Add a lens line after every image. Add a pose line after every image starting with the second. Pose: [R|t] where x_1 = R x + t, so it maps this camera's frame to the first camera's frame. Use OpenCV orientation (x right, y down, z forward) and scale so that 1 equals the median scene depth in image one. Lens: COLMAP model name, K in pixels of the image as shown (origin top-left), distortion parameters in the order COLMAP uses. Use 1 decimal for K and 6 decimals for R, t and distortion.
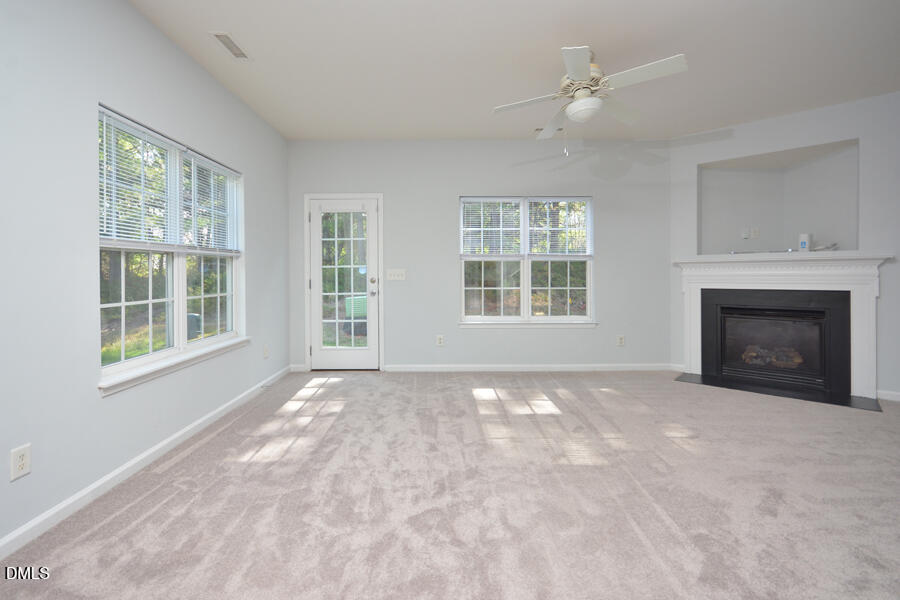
lens RADIAL K [[403.8, 0, 443.3], [0, 403.8, 268.1], [0, 0, 1]] dist [0.001106, -0.000307]
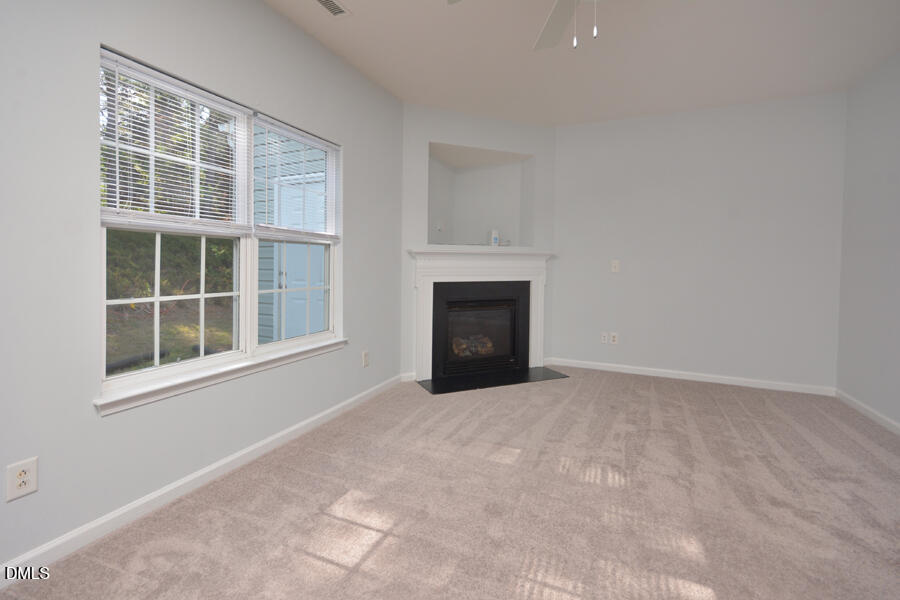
lens RADIAL K [[403.8, 0, 443.3], [0, 403.8, 268.1], [0, 0, 1]] dist [0.001106, -0.000307]
pose [[0.418212, -0.000666, 0.908349, -0.162724], [-0.021481, 0.999713, 0.010623, 0.009561], [-0.908095, -0.023956, 0.418078, 0.628259]]
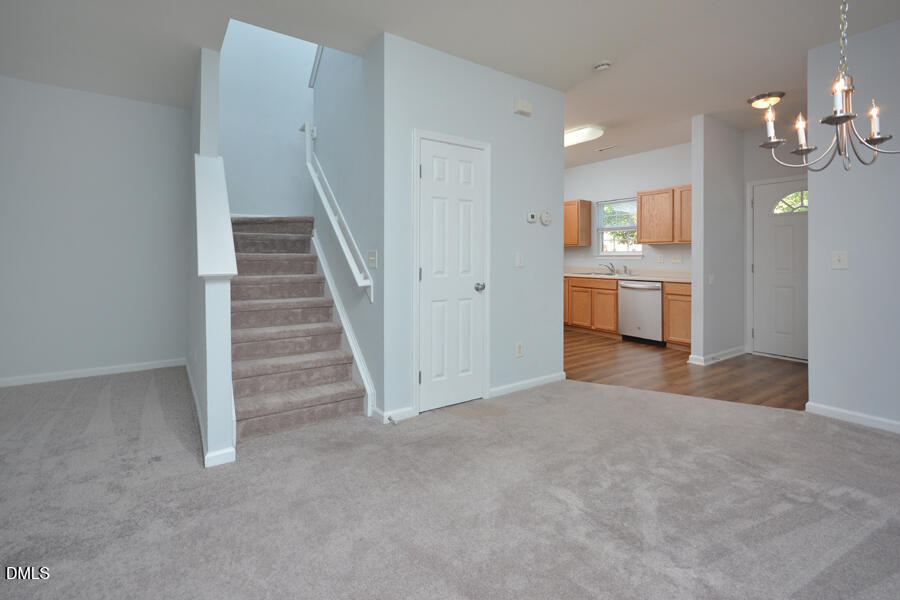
lens RADIAL K [[405.2, 0, 432.6], [0, 405.2, 256.0], [0, 0, 1]] dist [0.002021, 0.000805]
pose [[-0.550439, 0.005259, 0.834859, -0.230898], [-0.011054, 0.999847, -0.013586, 0.005305], [-0.834802, -0.016707, -0.550297, 0.286389]]
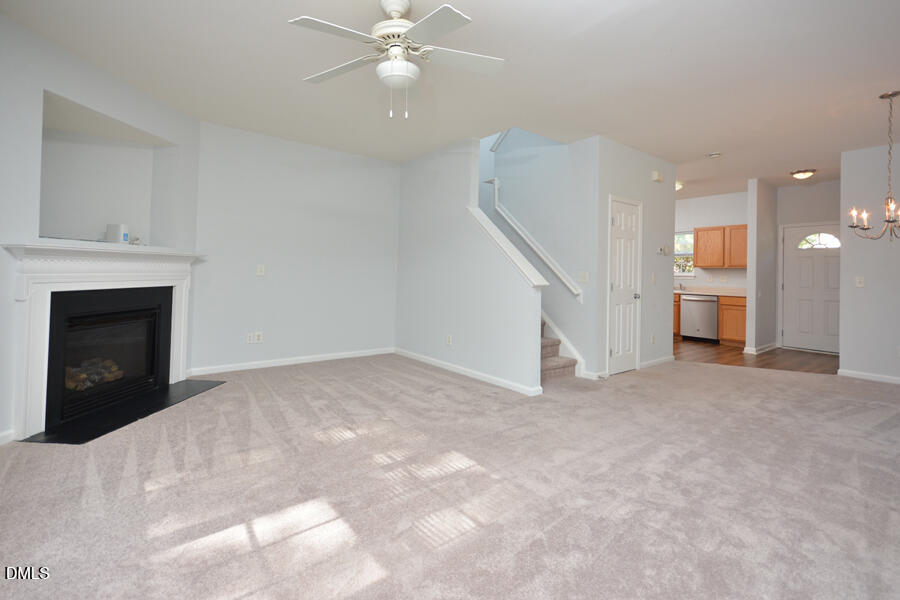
lens RADIAL K [[403.8, 0, 443.3], [0, 403.8, 268.1], [0, 0, 1]] dist [0.001106, -0.000307]
pose [[-0.604325, 0.002305, 0.796735, -0.232354], [-0.026116, 0.999401, -0.022701, 0.012564], [-0.796310, -0.034526, -0.603903, 0.921552]]
